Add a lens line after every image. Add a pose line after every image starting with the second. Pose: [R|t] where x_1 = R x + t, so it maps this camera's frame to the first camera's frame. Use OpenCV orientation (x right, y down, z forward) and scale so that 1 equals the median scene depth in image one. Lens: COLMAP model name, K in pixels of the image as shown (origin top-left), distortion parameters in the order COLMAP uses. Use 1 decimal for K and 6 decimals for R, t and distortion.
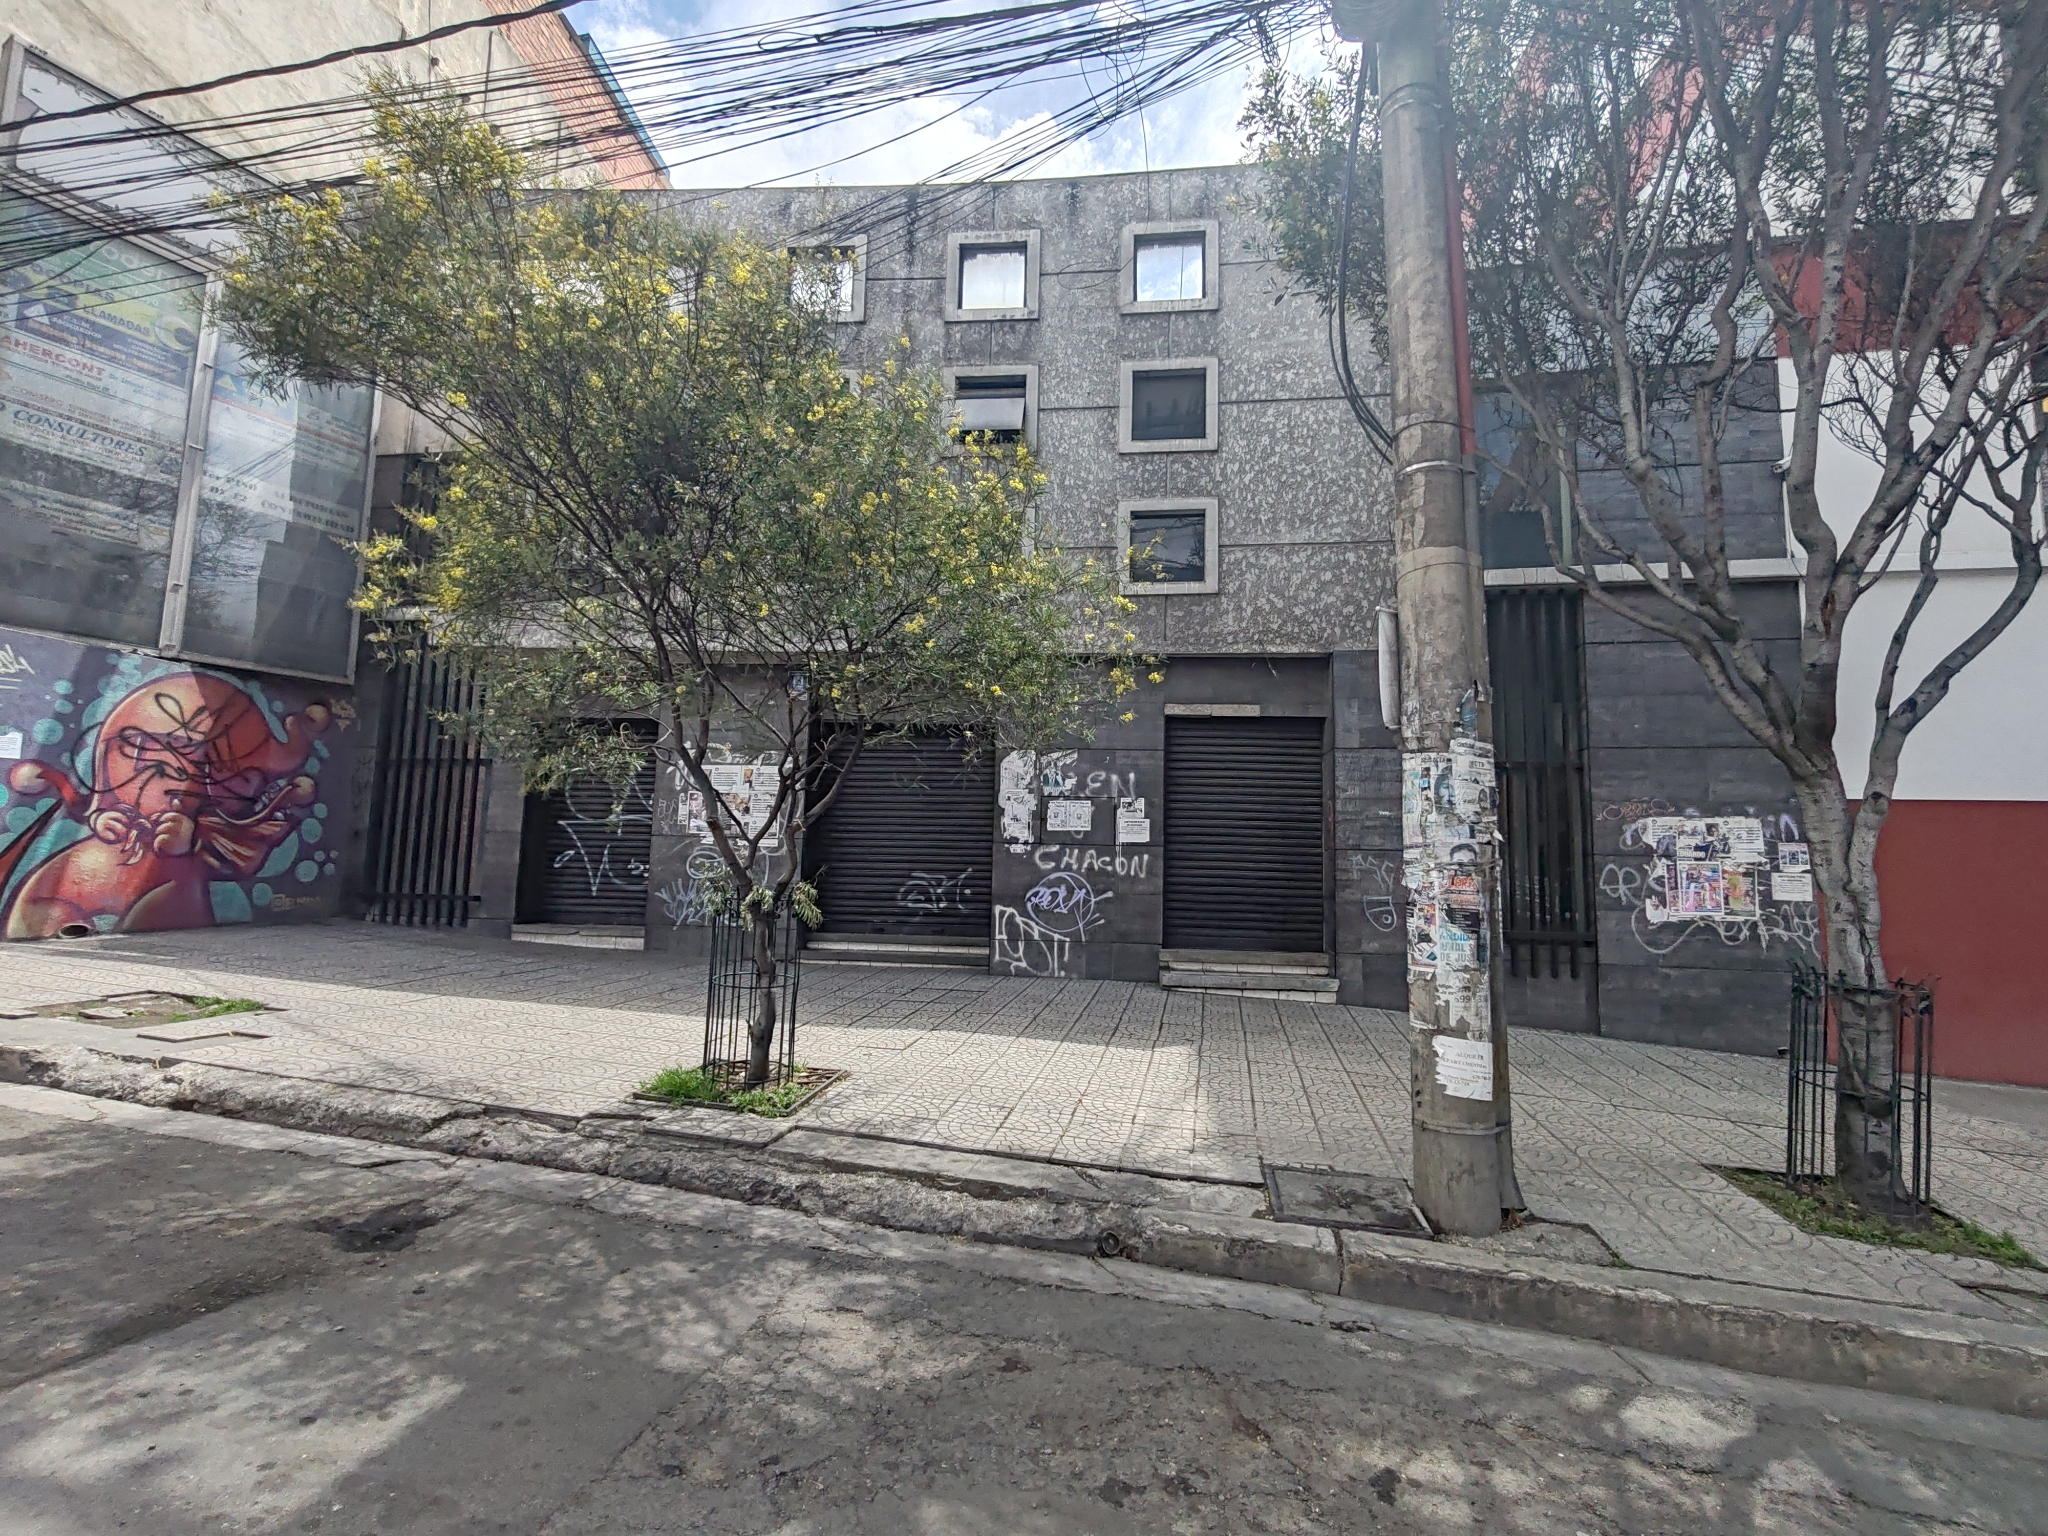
lens RADIAL K [[931.0, 0, 1028.0], [0, 931.0, 766.0], [0, 0, 1]] dist [-0.005257, 0.003625]
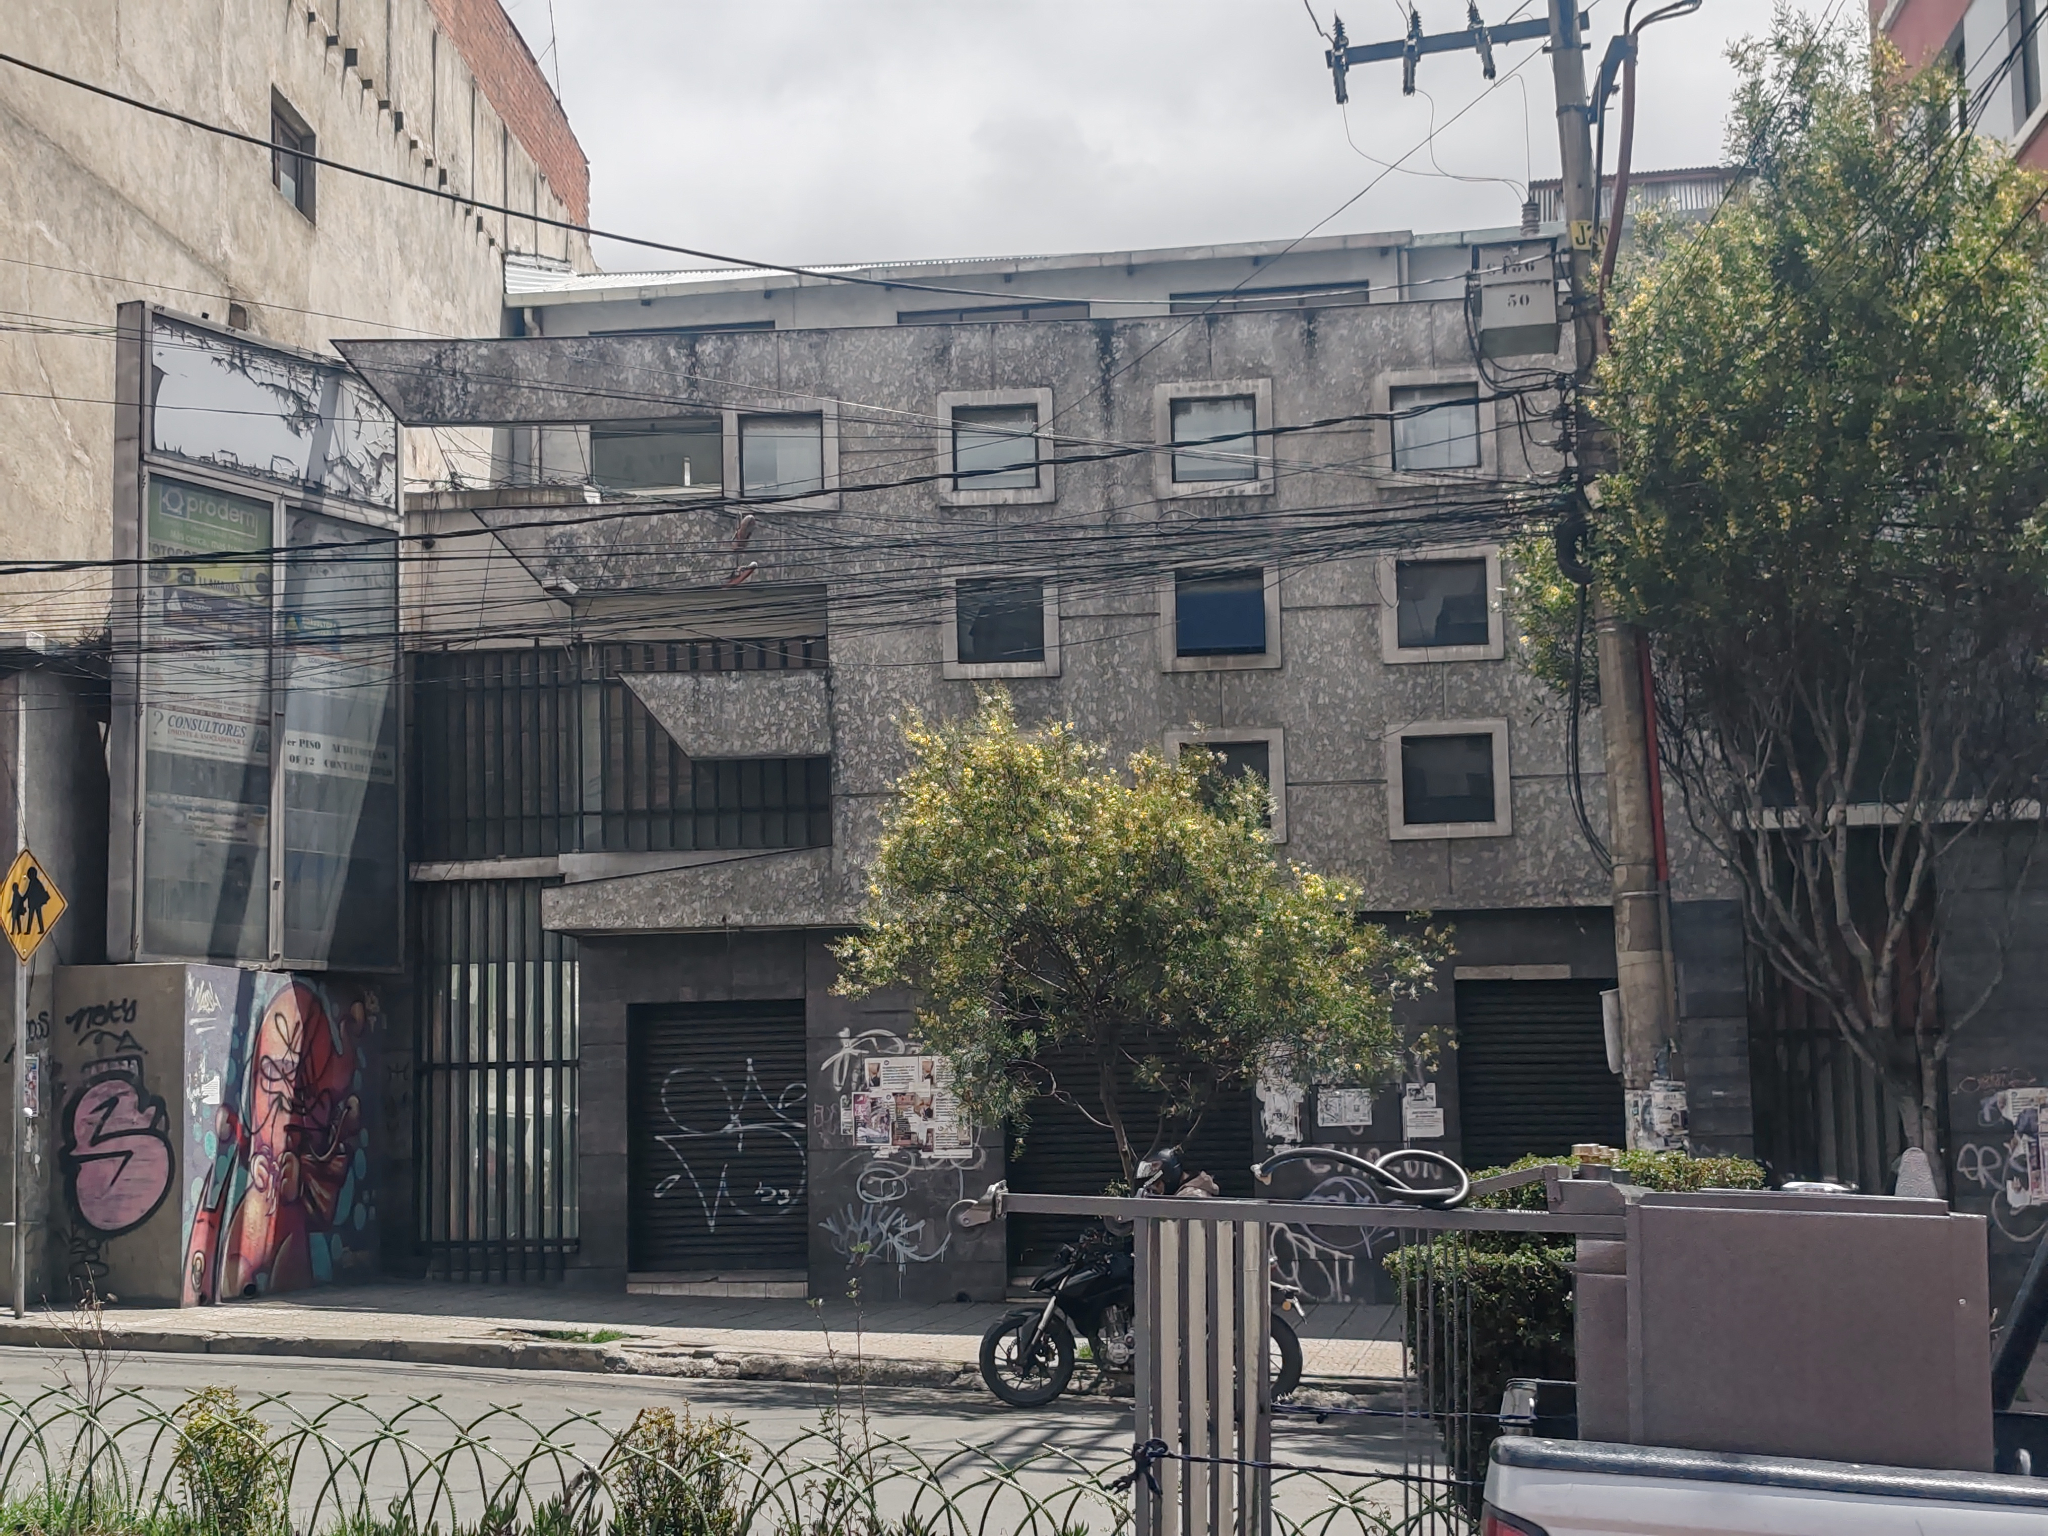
lens RADIAL K [[3150.9, 0, 913.9], [0, 3150.9, 779.3], [0, 0, 1]] dist [0.224824, -1.061745]
pose [[0.998856, -0.044530, -0.017402, -0.278368], [0.044326, 0.998946, -0.011954, -0.223646], [0.017915, 0.011169, 0.999777, -1.844669]]
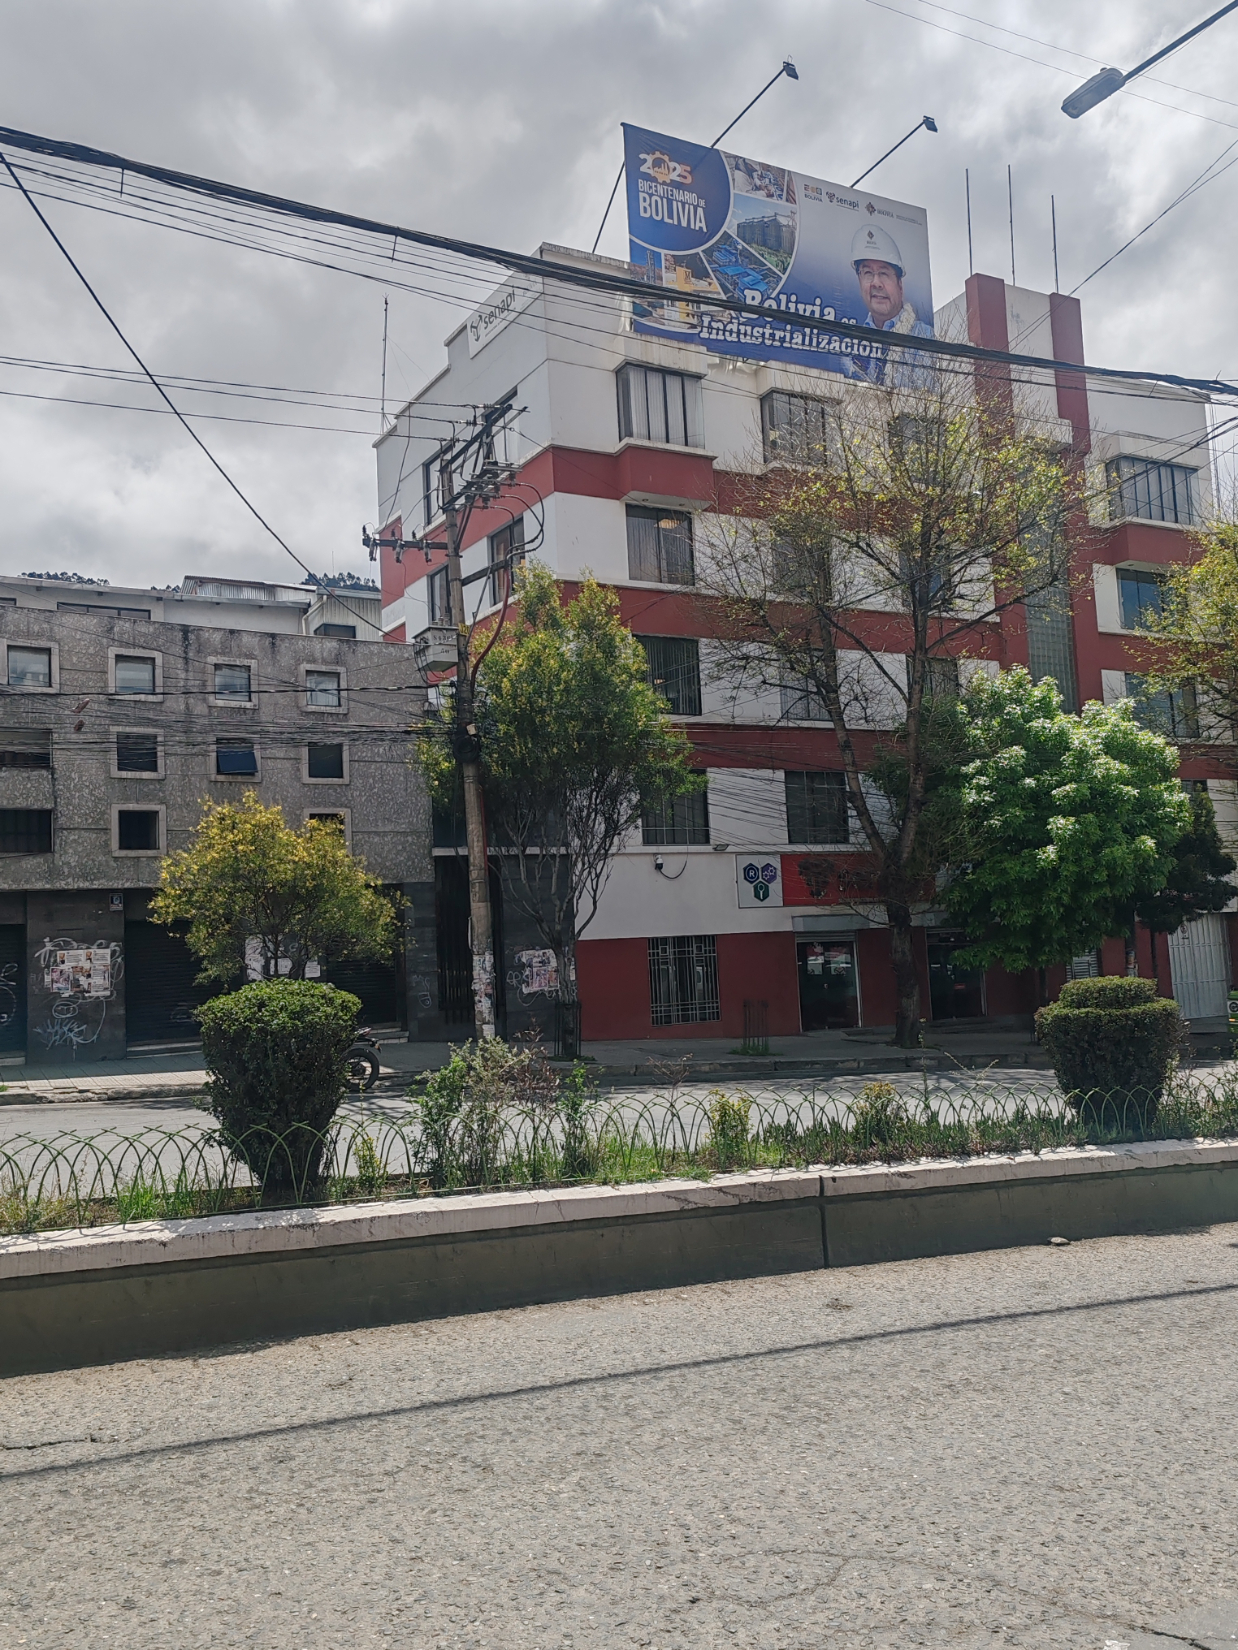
lens RADIAL K [[1273.8, 0, 619.0], [0, 1273.8, 825.0], [0, 0, 1]] dist [0.037213, -0.024885]
pose [[0.783147, -0.004948, 0.621817, -1.100659], [0.002404, 0.999985, 0.004930, -0.263624], [-0.621832, -0.002366, 0.783147, -1.609971]]
